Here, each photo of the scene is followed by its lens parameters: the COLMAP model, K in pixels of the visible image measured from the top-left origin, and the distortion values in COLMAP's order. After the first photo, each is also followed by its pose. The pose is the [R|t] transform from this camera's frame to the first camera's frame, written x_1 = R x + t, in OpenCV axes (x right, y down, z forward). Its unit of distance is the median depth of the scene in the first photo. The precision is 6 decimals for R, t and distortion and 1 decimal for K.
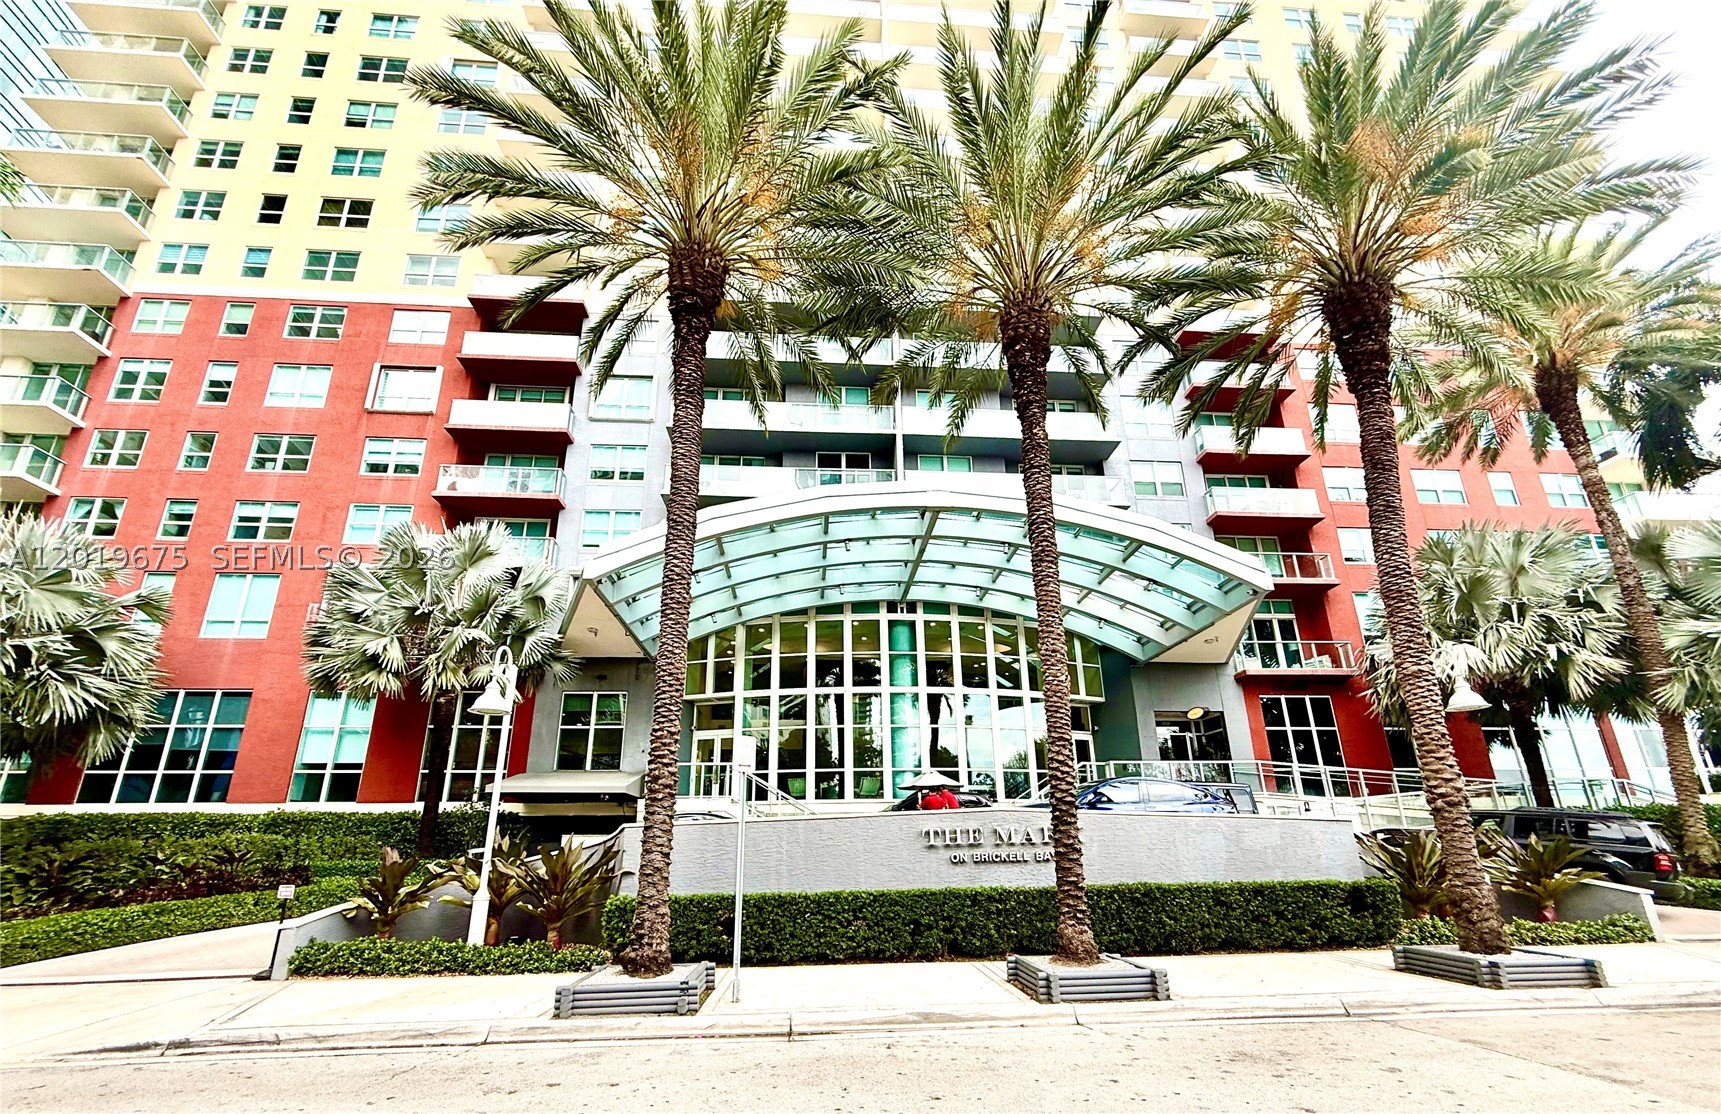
lens RADIAL K [[685.2, 0, 858.2], [0, 685.2, 649.6], [0, 0, 1]] dist [0.000933, -0.000019]
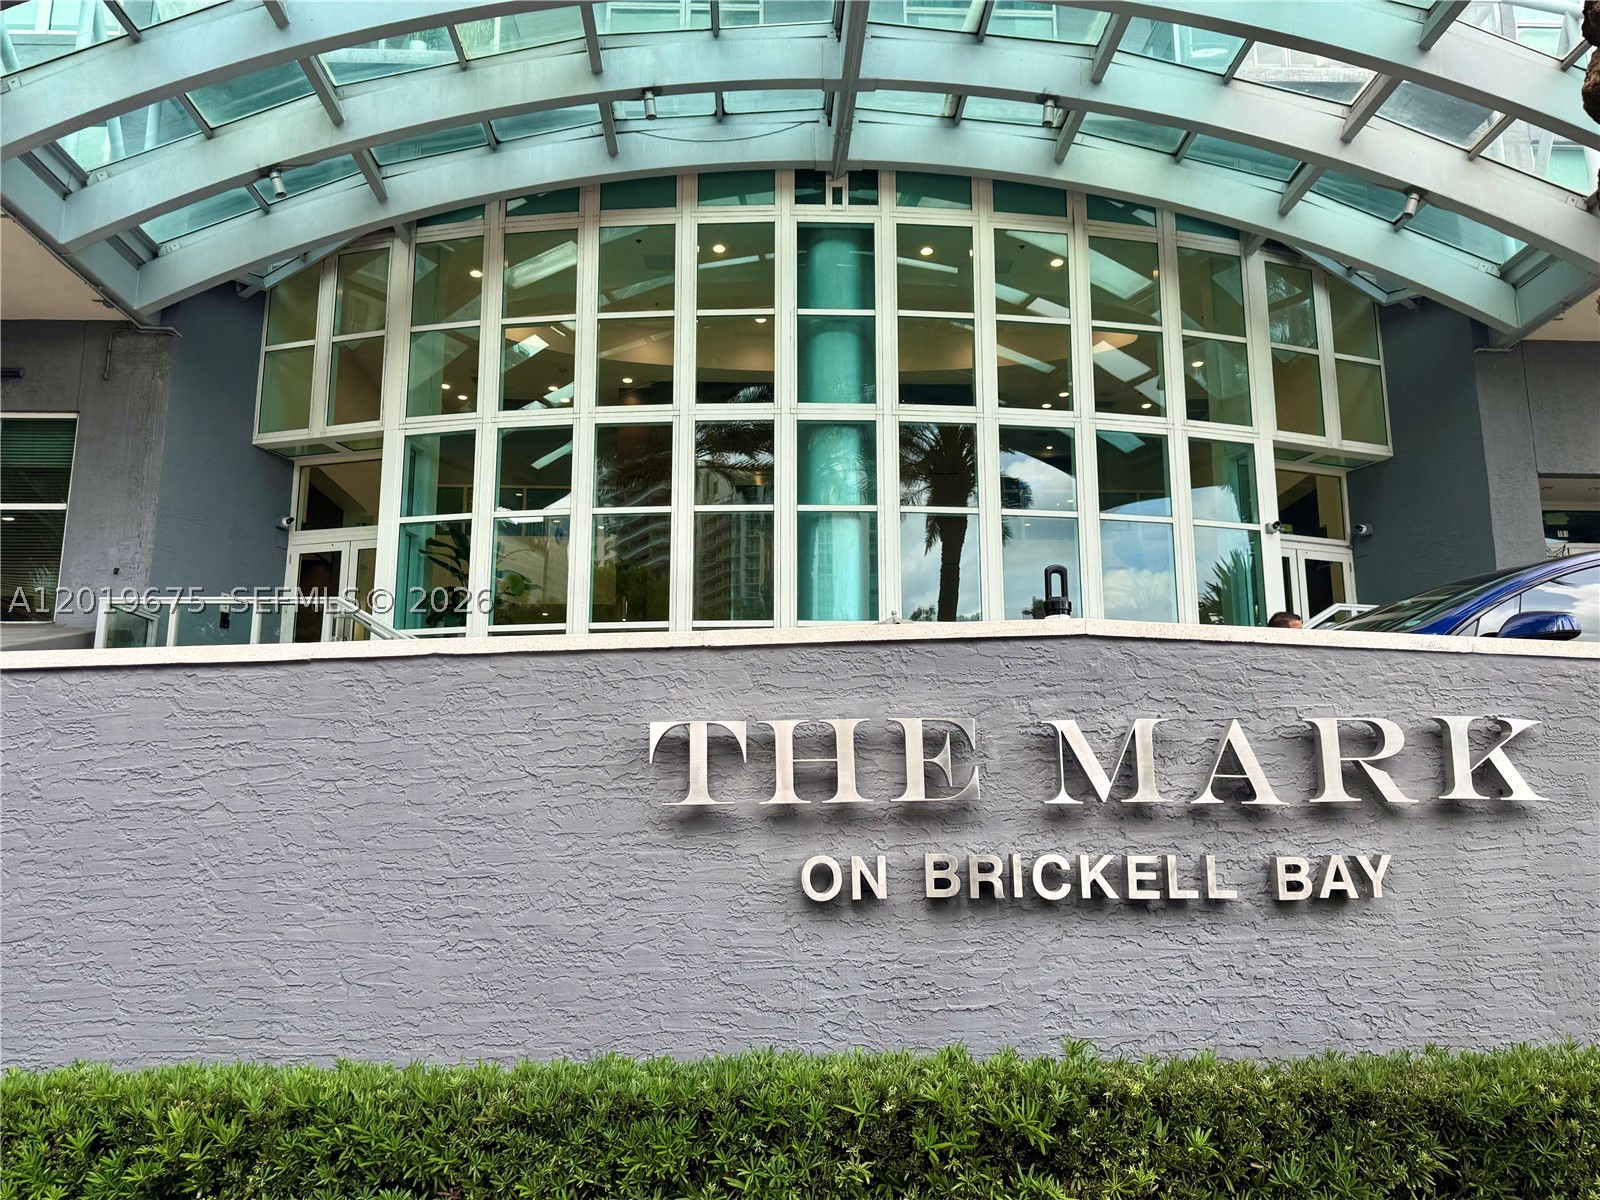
lens RADIAL K [[1257.8, 0, 797.3], [0, 1257.8, 612.6], [0, 0, 1]] dist [0.051190, -0.003251]
pose [[0.999351, 0.004453, -0.035759, 0.077845], [-0.000683, 0.994498, 0.104756, 0.105055], [0.036029, -0.104664, 0.993855, 0.357710]]
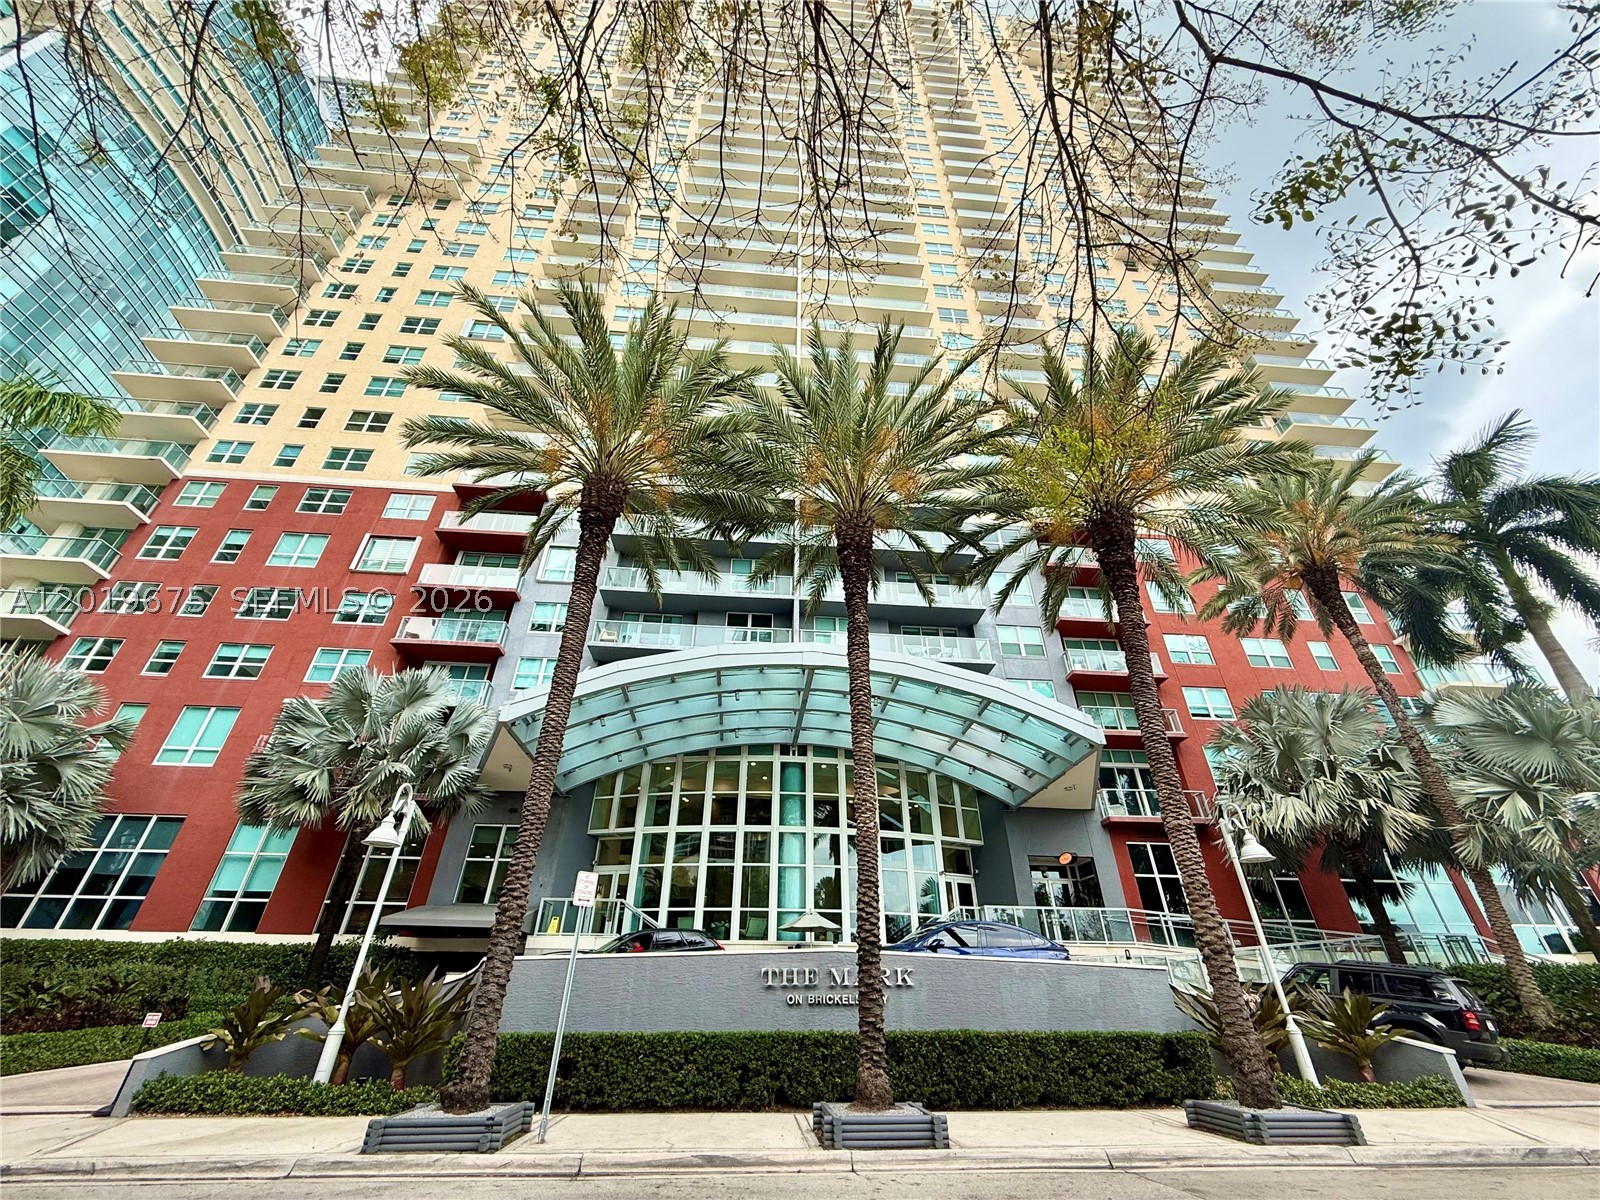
lens RADIAL K [[636.7, 0, 797.6], [0, 636.7, 602.3], [0, 0, 1]] dist [-0.001555, 0.000816]
pose [[0.999738, 0.022860, 0.001010, 0.072754], [-0.021699, 0.961128, -0.275251, -0.009612], [-0.007263, 0.275157, 0.961372, -0.064820]]
